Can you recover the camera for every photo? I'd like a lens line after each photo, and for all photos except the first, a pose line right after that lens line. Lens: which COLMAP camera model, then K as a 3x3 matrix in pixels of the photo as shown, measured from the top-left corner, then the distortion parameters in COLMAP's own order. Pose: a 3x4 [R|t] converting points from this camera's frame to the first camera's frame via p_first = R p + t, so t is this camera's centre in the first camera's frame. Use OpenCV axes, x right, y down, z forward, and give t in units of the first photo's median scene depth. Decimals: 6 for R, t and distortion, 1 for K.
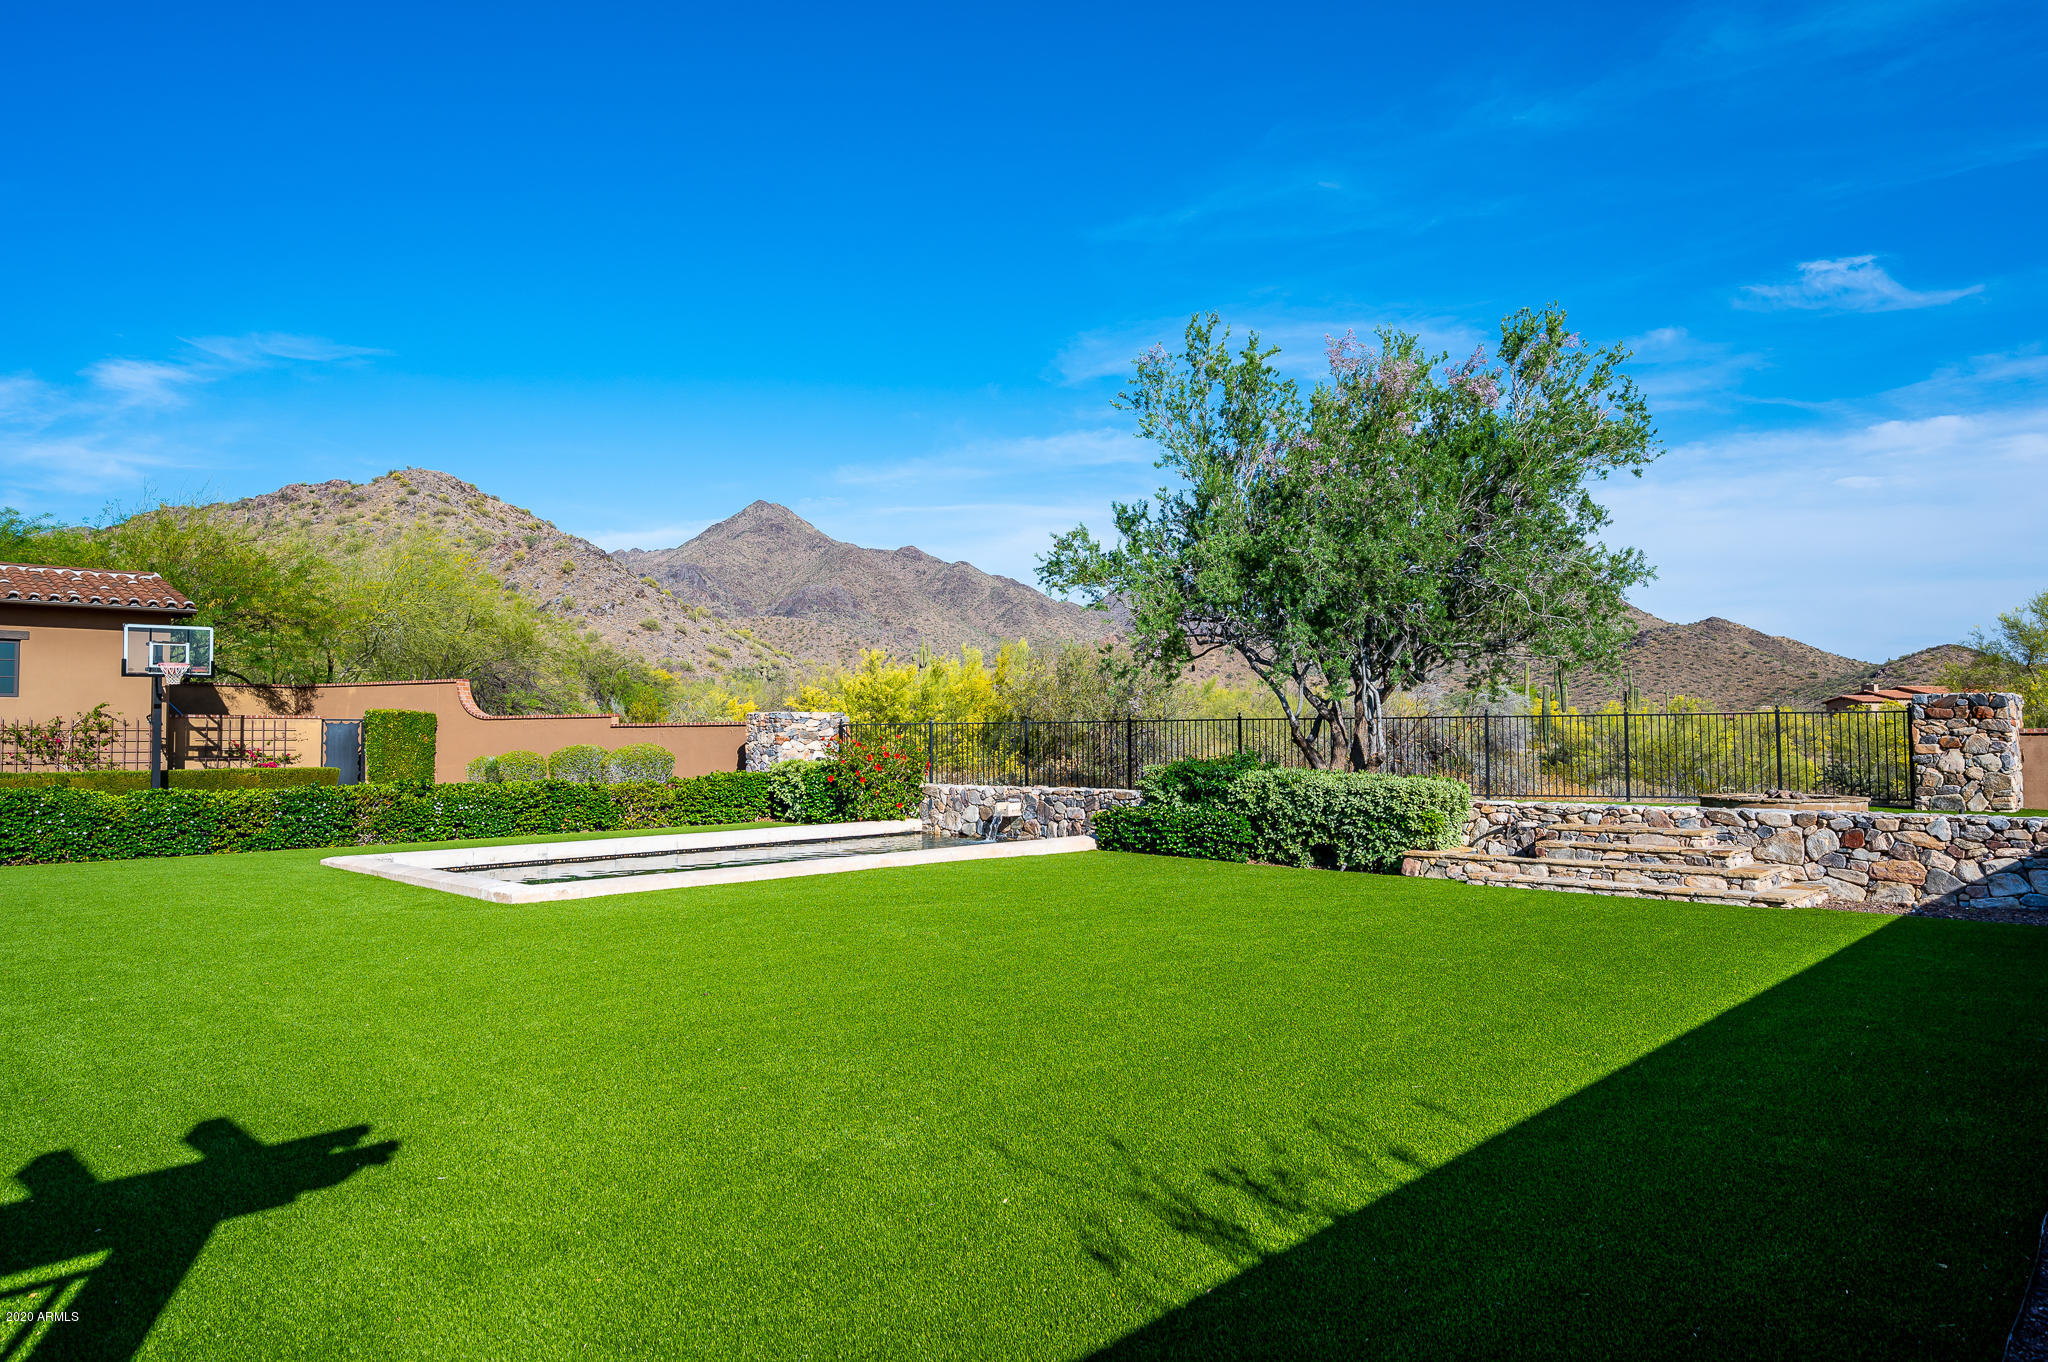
lens RADIAL K [[1232.3, 0, 1025.1], [0, 1232.3, 729.4], [0, 0, 1]] dist [0.000773, 0.000307]
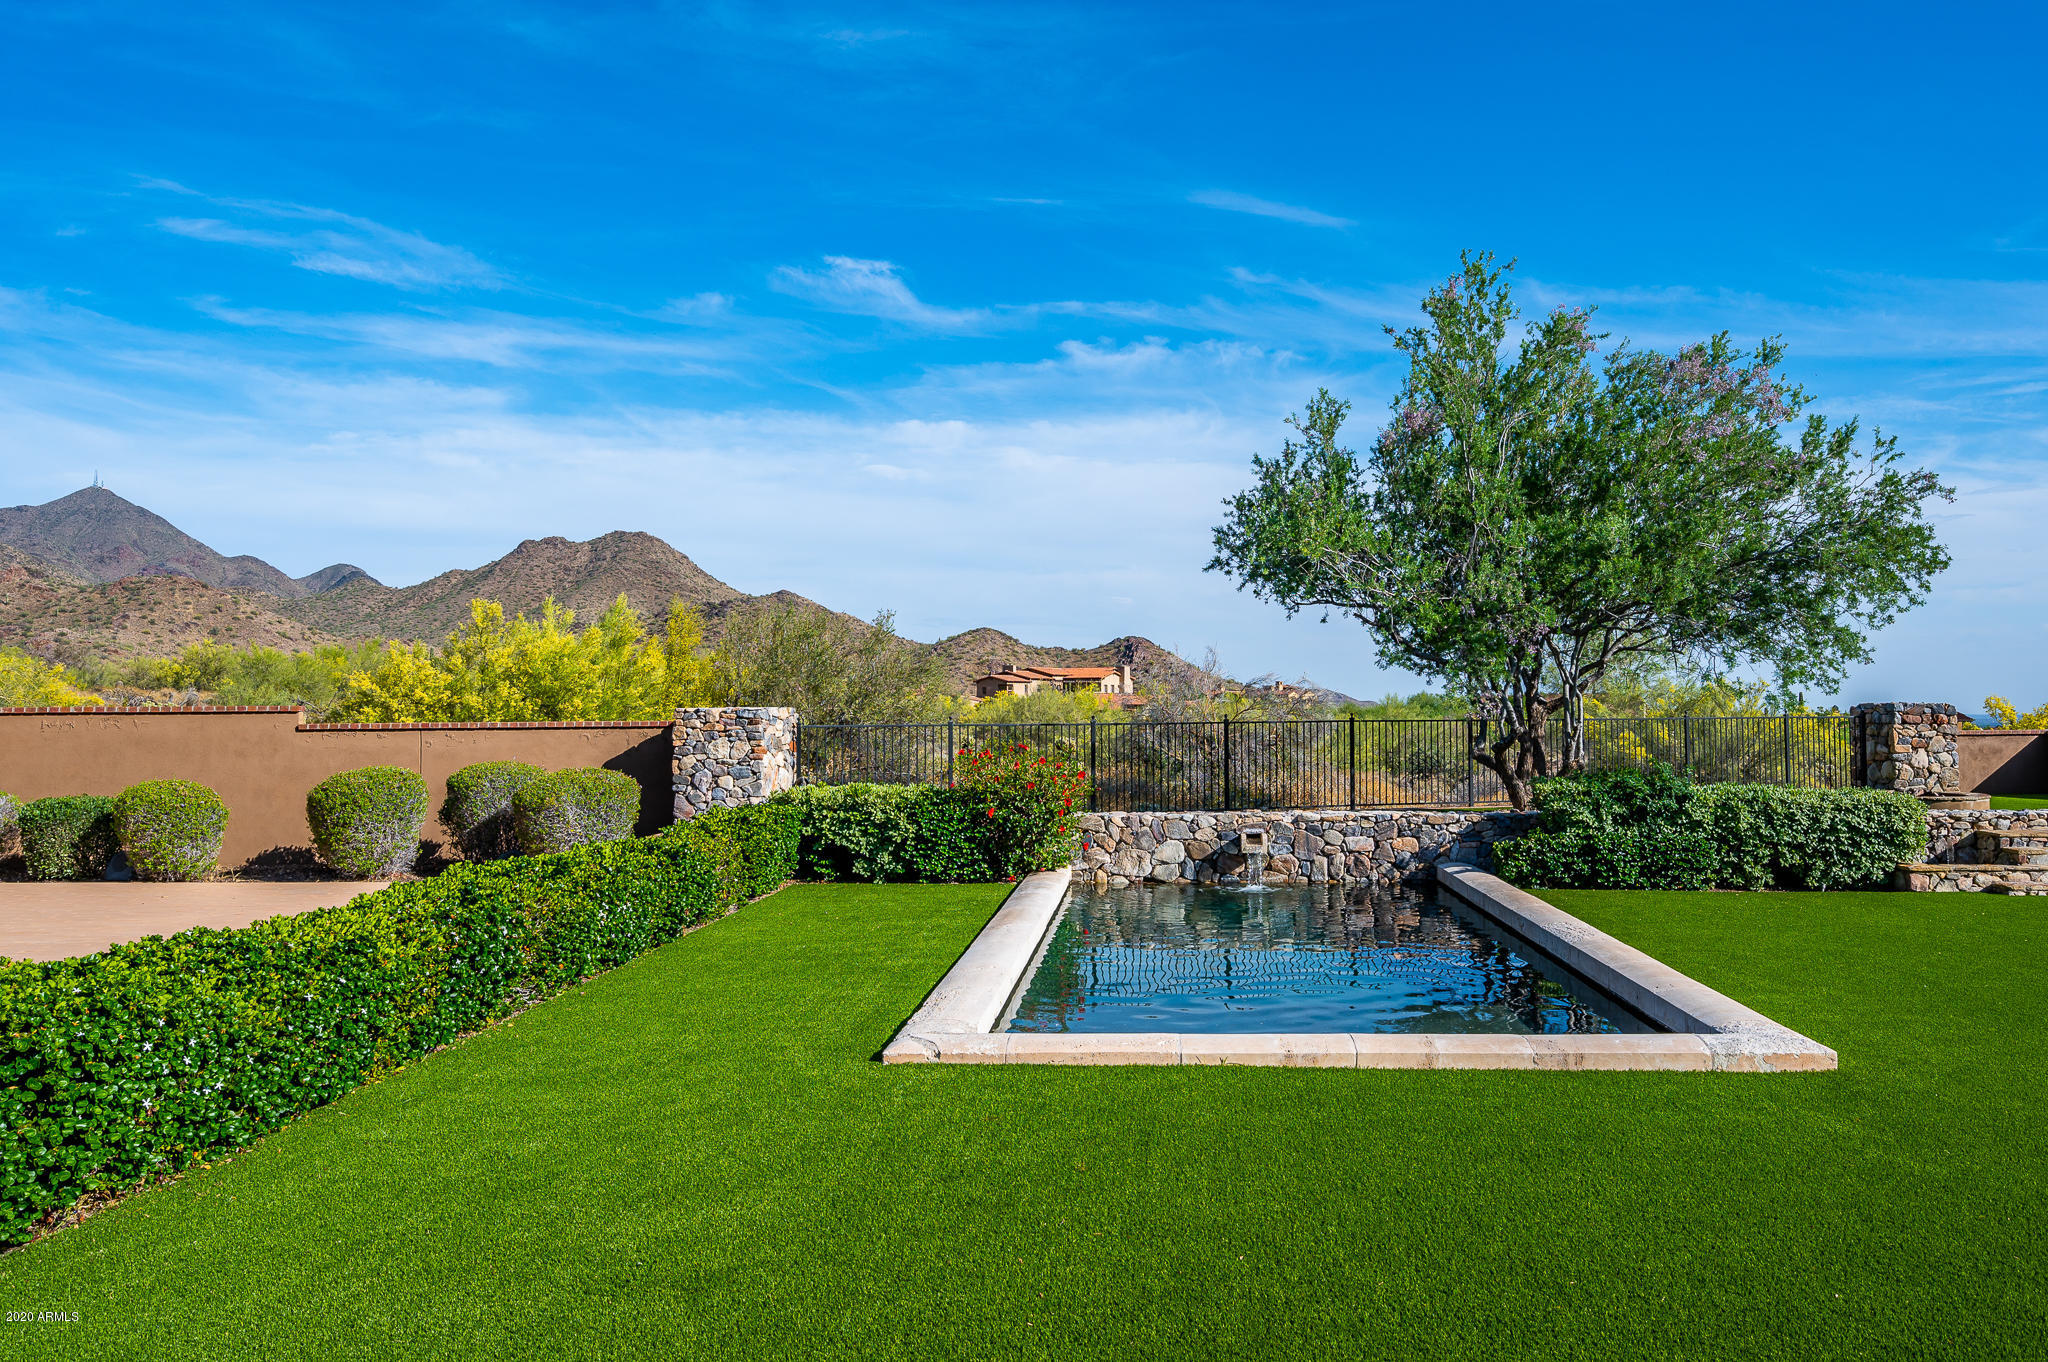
lens RADIAL K [[1402.3, 0, 1024.4], [0, 1402.3, 612.9], [0, 0, 1]] dist [-0.001926, -0.000172]
pose [[0.755902, 0.045250, 0.653119, -0.370833], [-0.004104, 0.997917, -0.064388, -0.011246], [-0.654672, 0.045990, 0.754513, 0.229206]]
